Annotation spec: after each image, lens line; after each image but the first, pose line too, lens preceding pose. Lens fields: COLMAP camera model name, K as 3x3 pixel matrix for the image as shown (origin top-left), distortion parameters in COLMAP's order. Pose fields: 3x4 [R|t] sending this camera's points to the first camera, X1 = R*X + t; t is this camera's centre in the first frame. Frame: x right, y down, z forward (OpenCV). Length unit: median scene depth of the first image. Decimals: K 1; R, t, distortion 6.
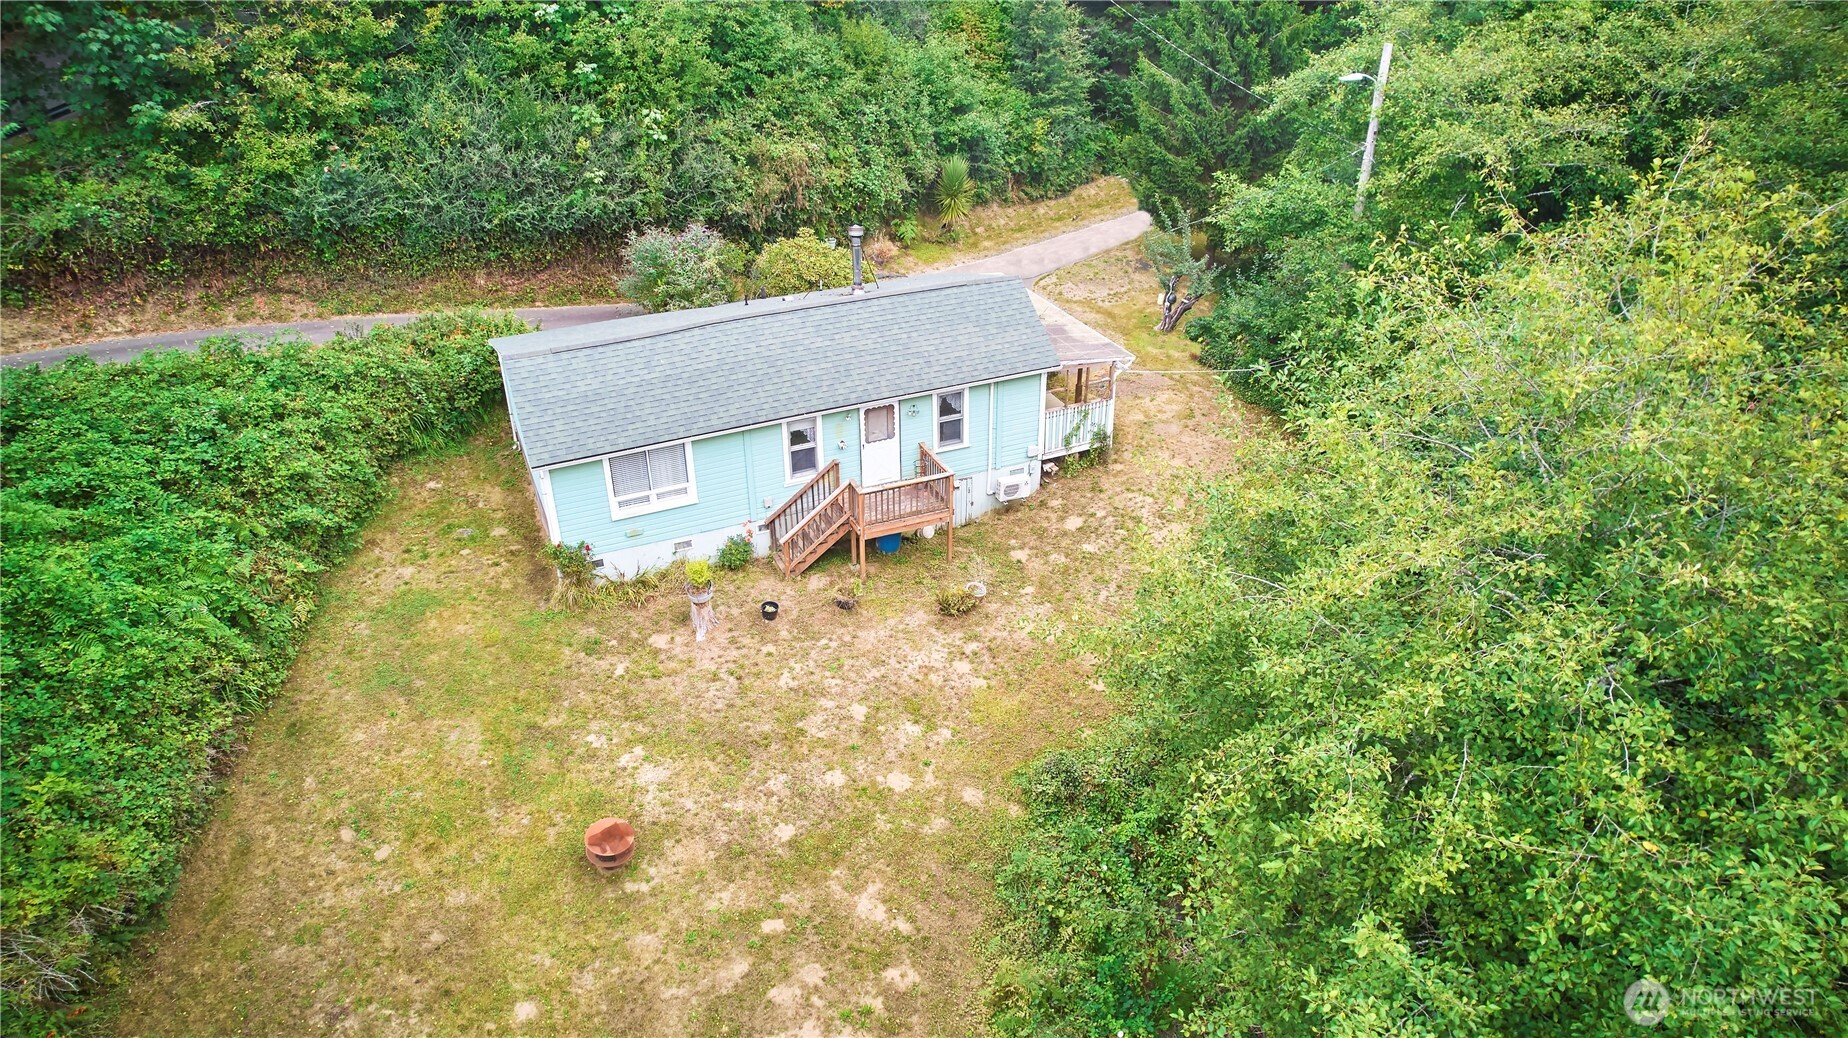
lens RADIAL K [[1197.5, 0, 921.7], [0, 1197.5, 509.8], [0, 0, 1]] dist [-0.053536, 0.042015]
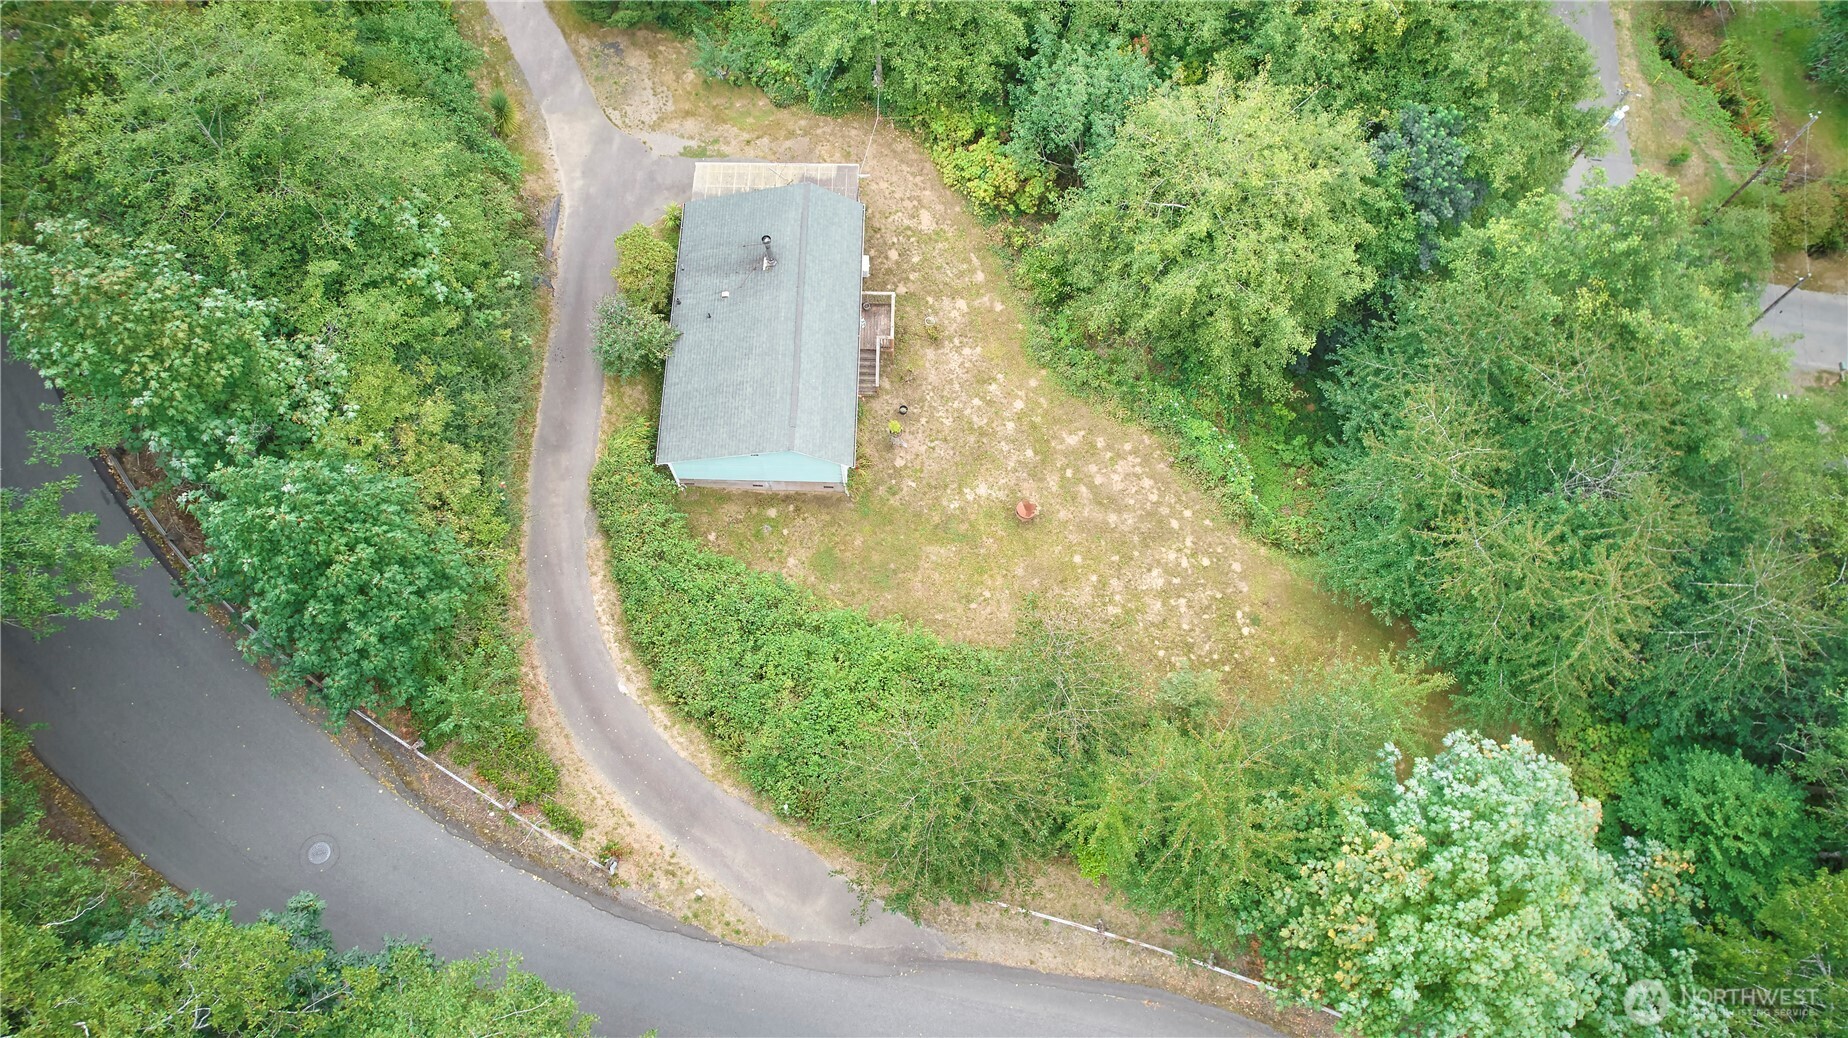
lens RADIAL K [[1197.5, 0, 927.0], [0, 1197.5, 518.2], [0, 0, 1]] dist [-0.053536, 0.042015]
pose [[0.421656, -0.846641, 0.324662, -1.053769], [0.445619, 0.505309, 0.738977, -1.486212], [-0.789703, -0.166919, 0.590345, -0.288296]]
